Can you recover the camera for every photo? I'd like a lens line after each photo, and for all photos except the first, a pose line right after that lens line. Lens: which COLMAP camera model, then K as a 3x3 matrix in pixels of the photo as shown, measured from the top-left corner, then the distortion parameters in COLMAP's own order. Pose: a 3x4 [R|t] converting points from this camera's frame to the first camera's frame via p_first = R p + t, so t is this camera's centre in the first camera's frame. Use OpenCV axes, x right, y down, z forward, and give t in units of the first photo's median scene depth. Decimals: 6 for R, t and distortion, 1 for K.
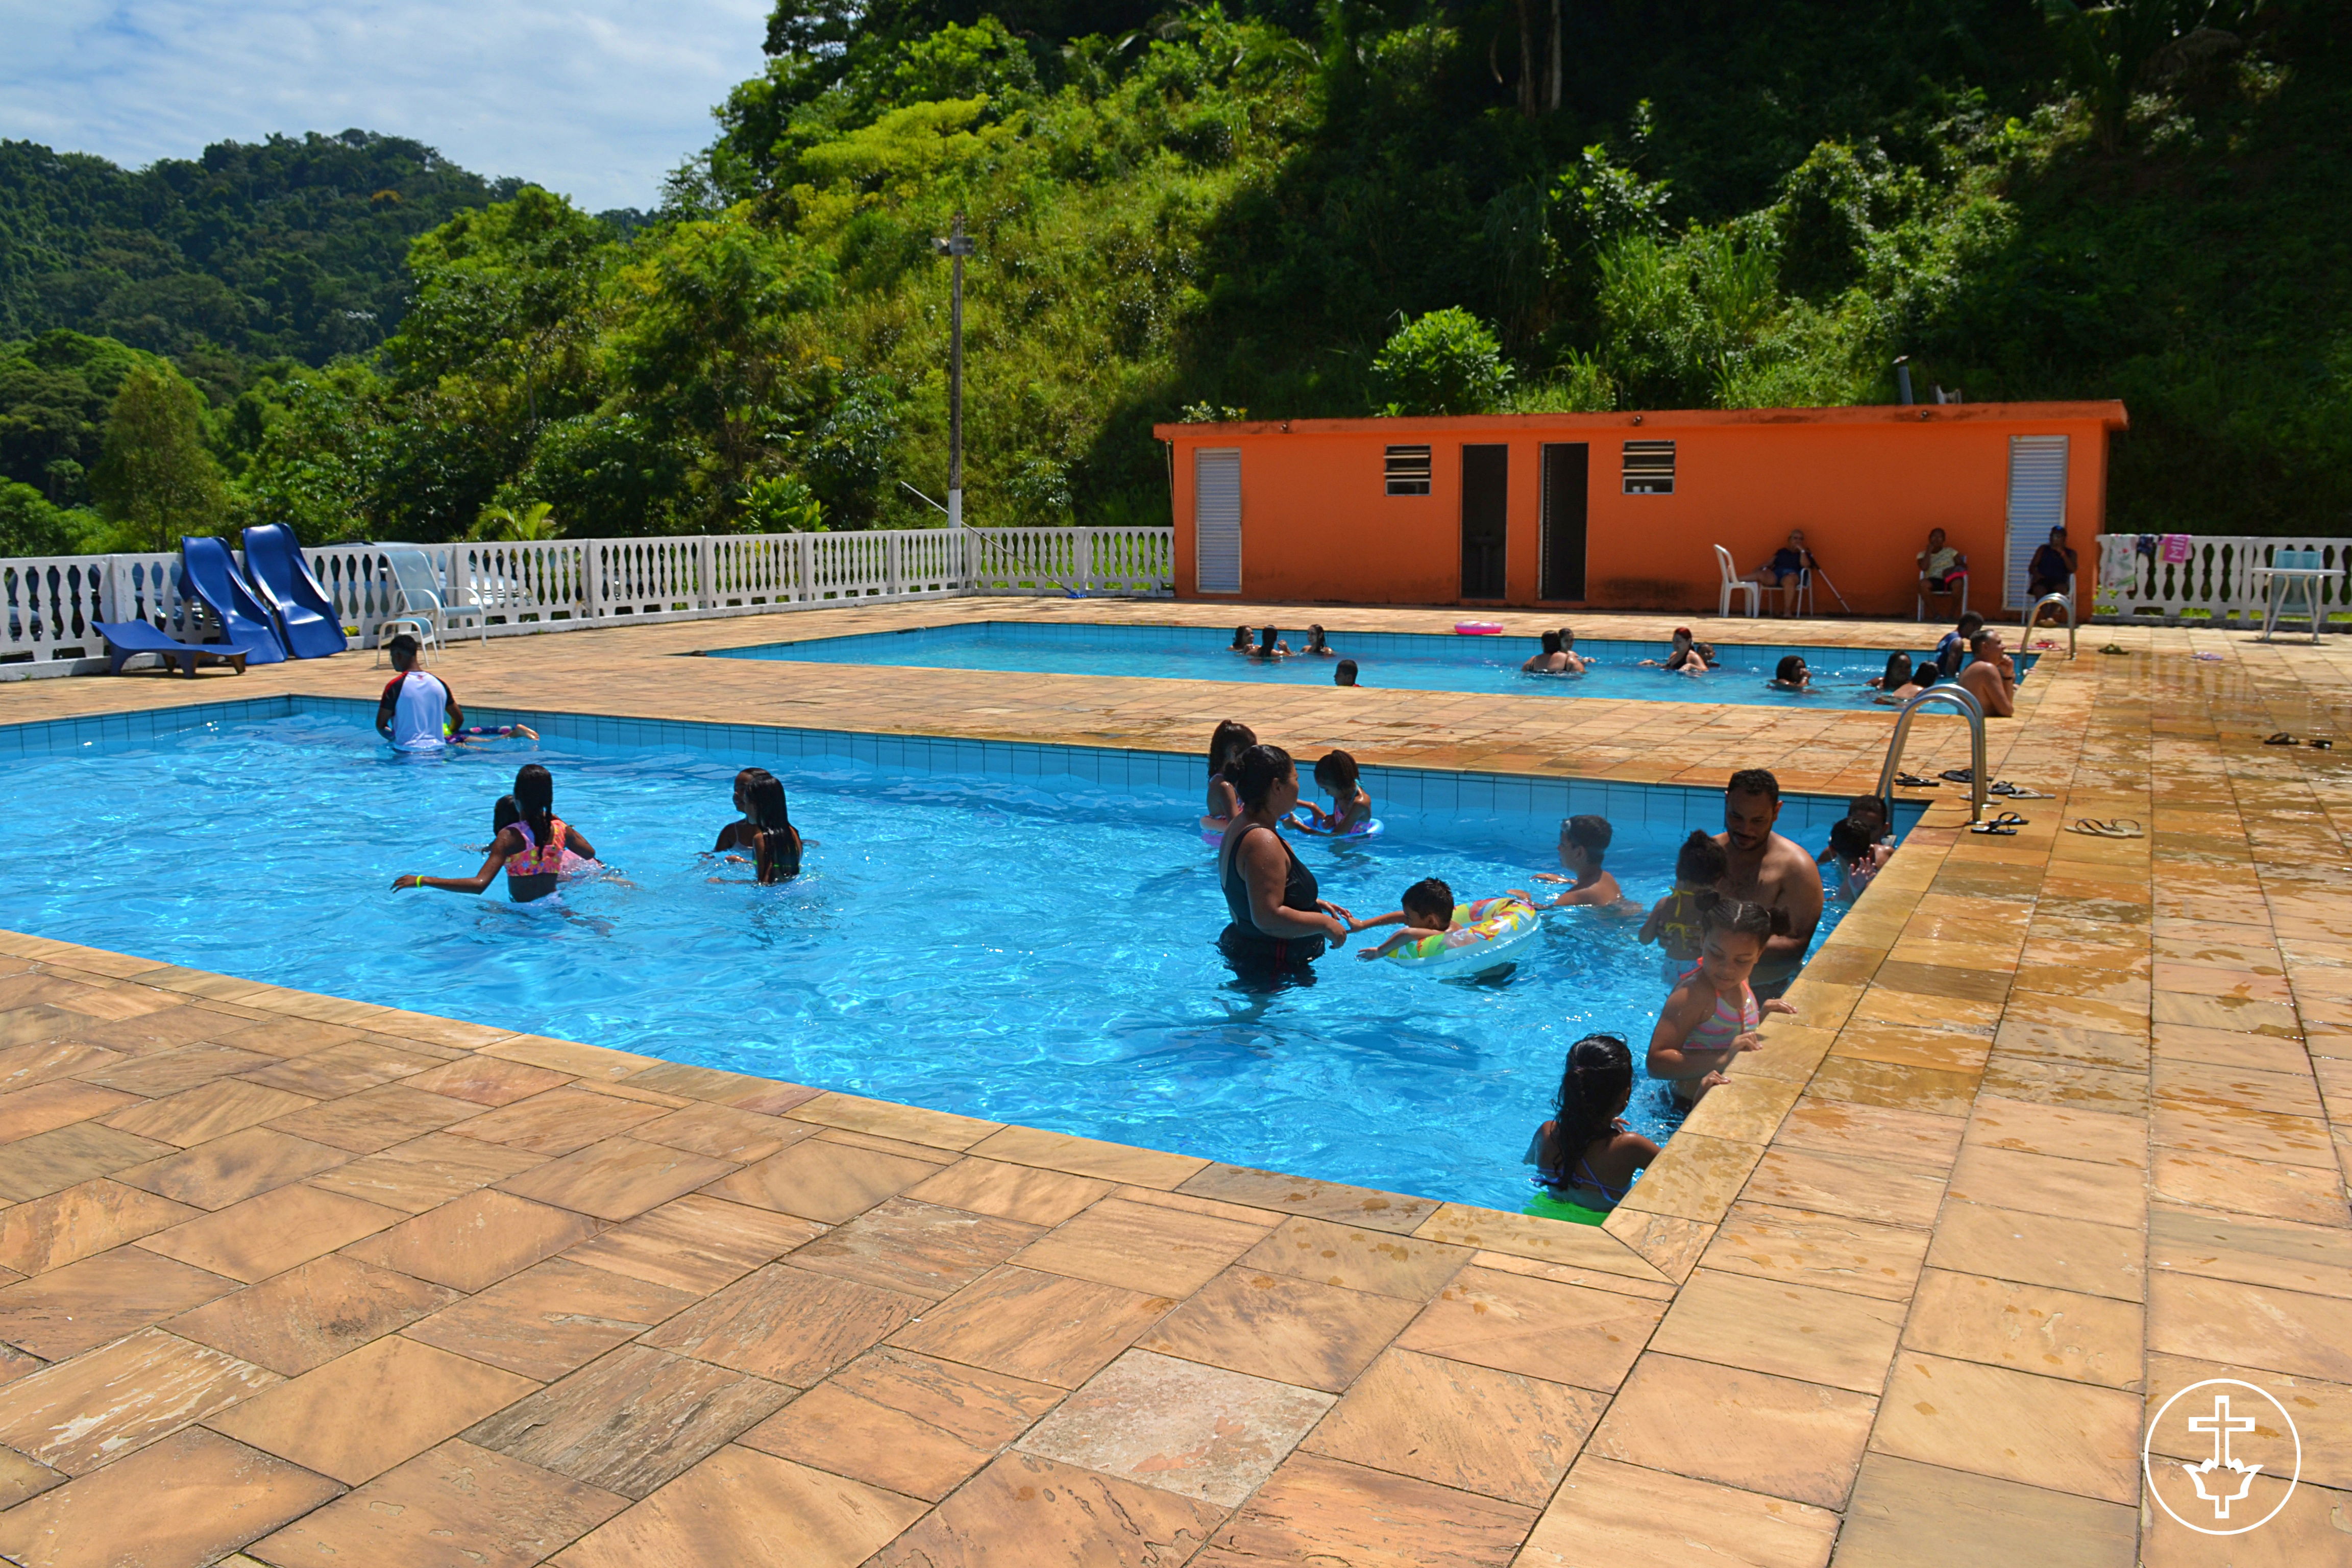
lens RADIAL K [[1810.0, 0, 1176.0], [0, 1810.0, 784.0], [0, 0, 1]] dist [-0.081924, -0.000393]
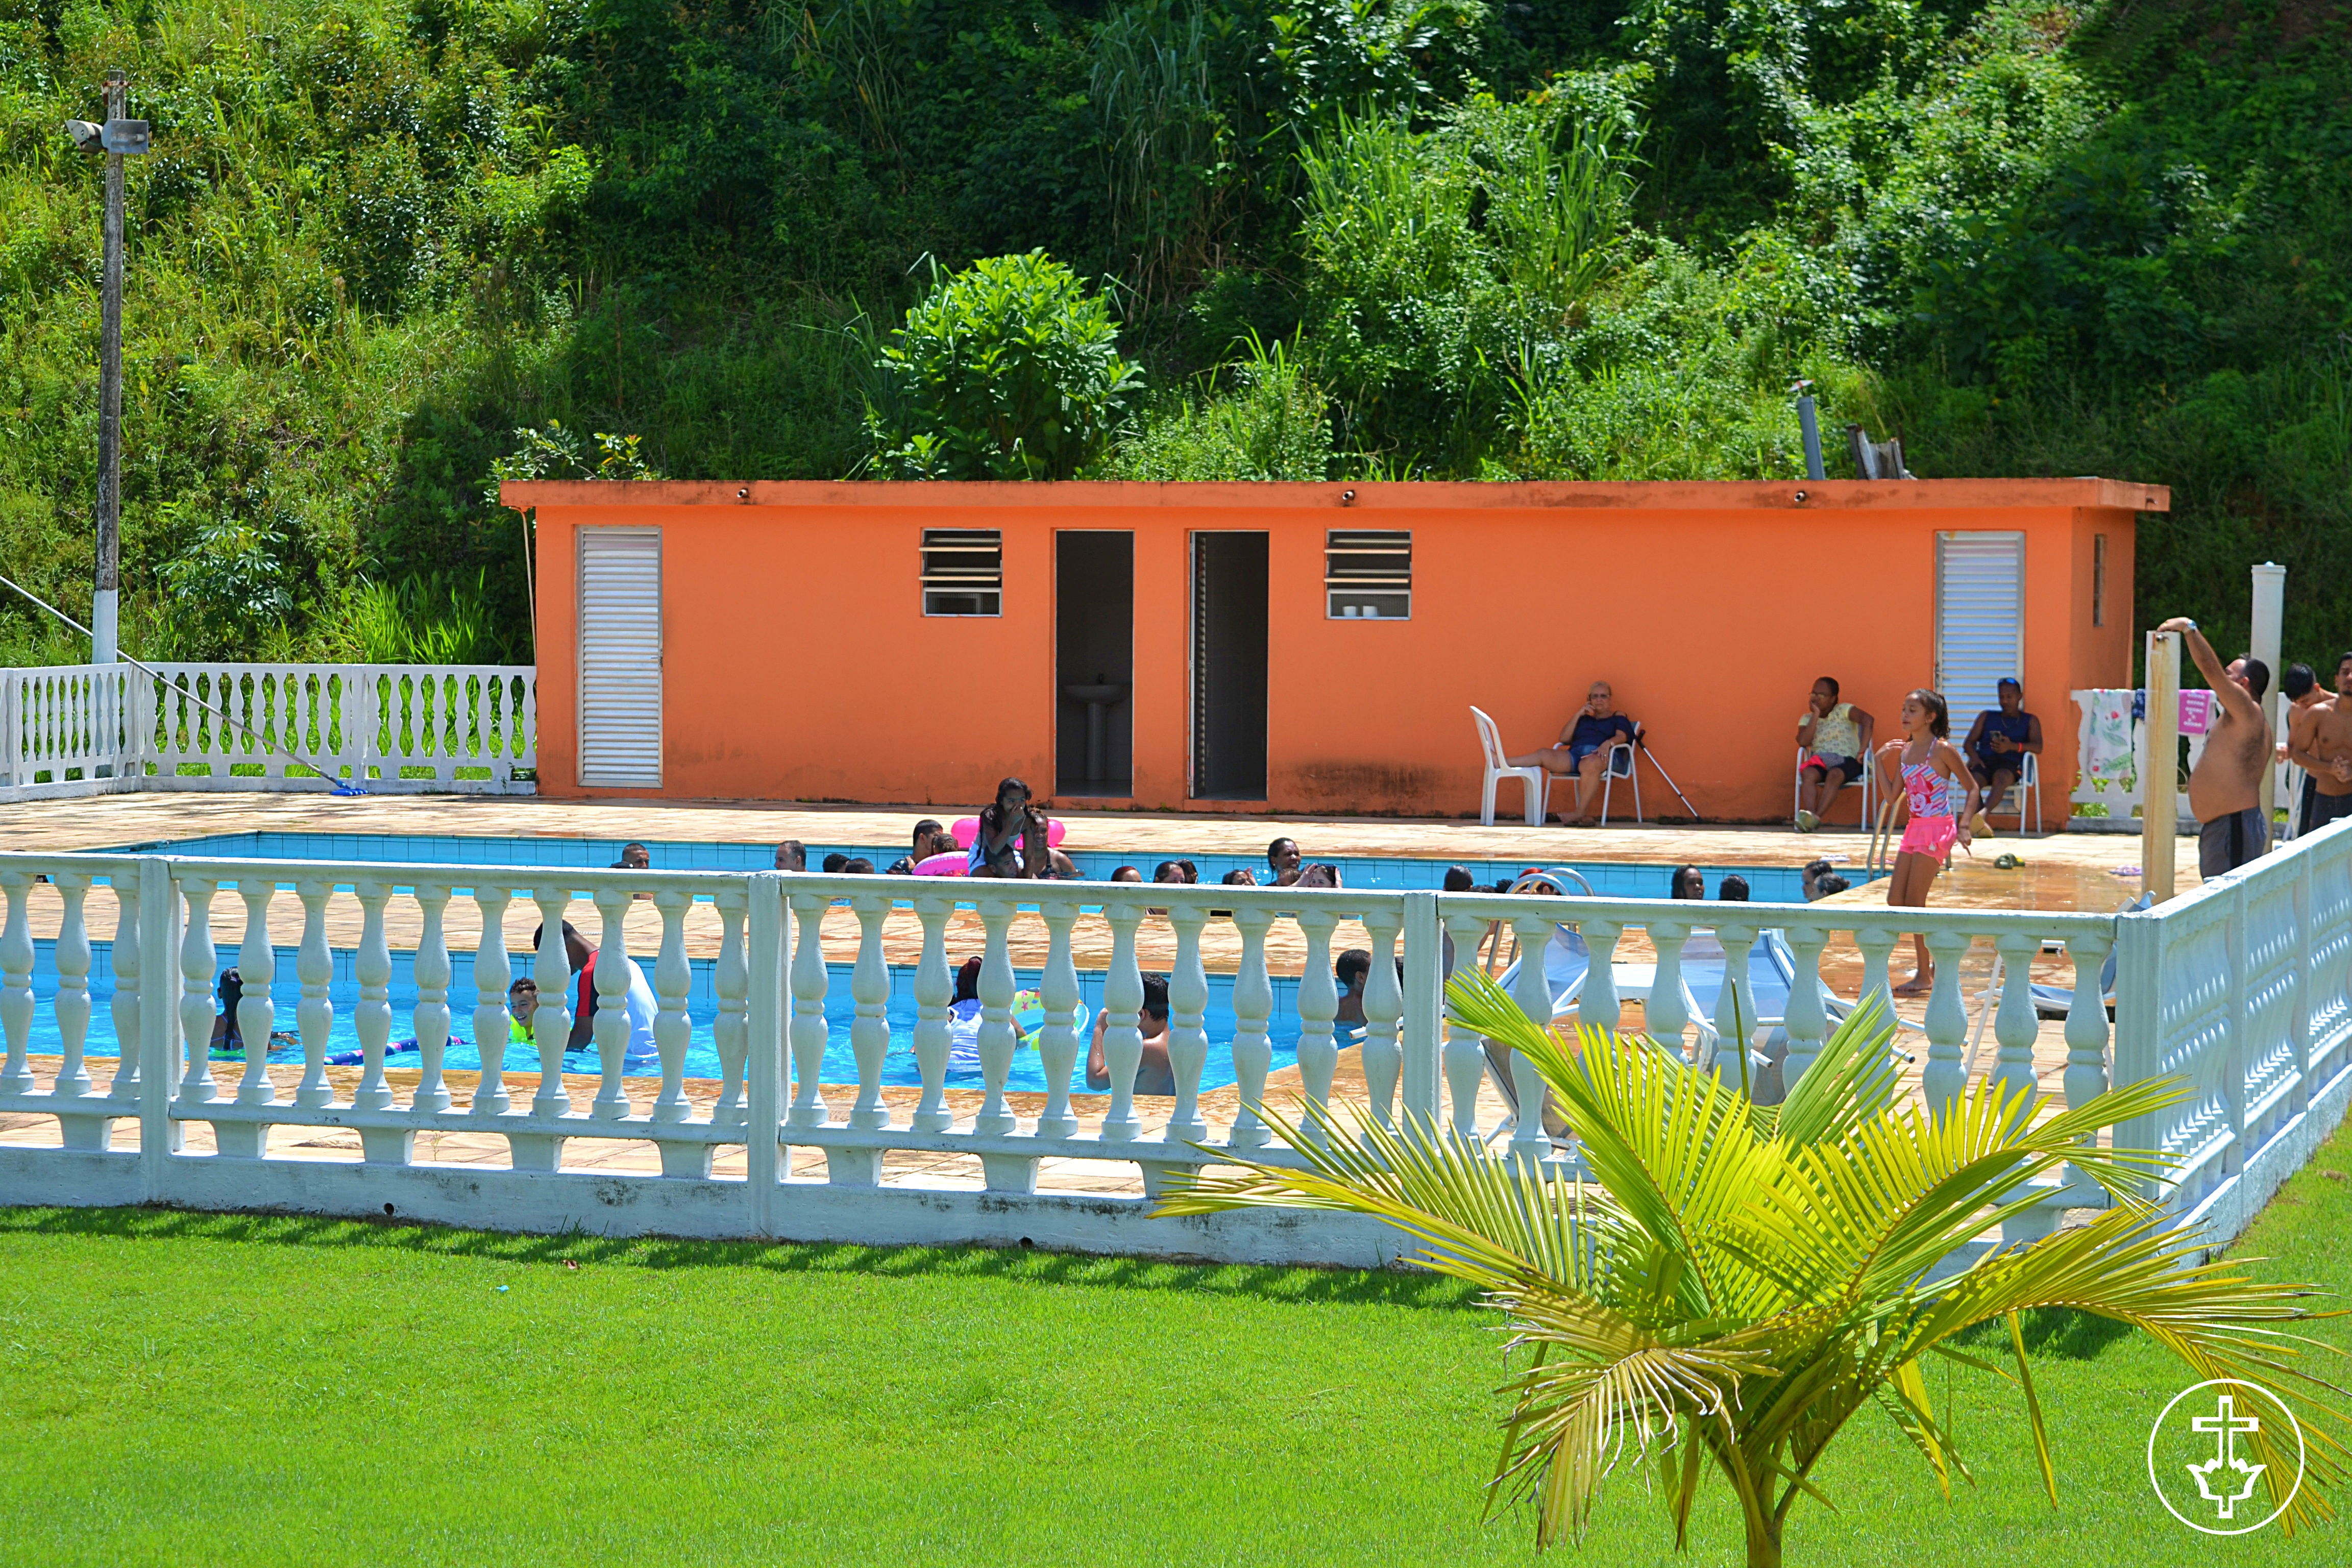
lens RADIAL K [[5504.3, 0, 1176.0], [0, 5504.3, 784.0], [0, 0, 1]] dist [0.140686, 0.620941]
pose [[0.982607, 0.002983, 0.185674, -0.106591], [0.016967, 0.994246, -0.105765, 0.064969], [-0.184921, 0.107075, 0.976903, -0.589311]]
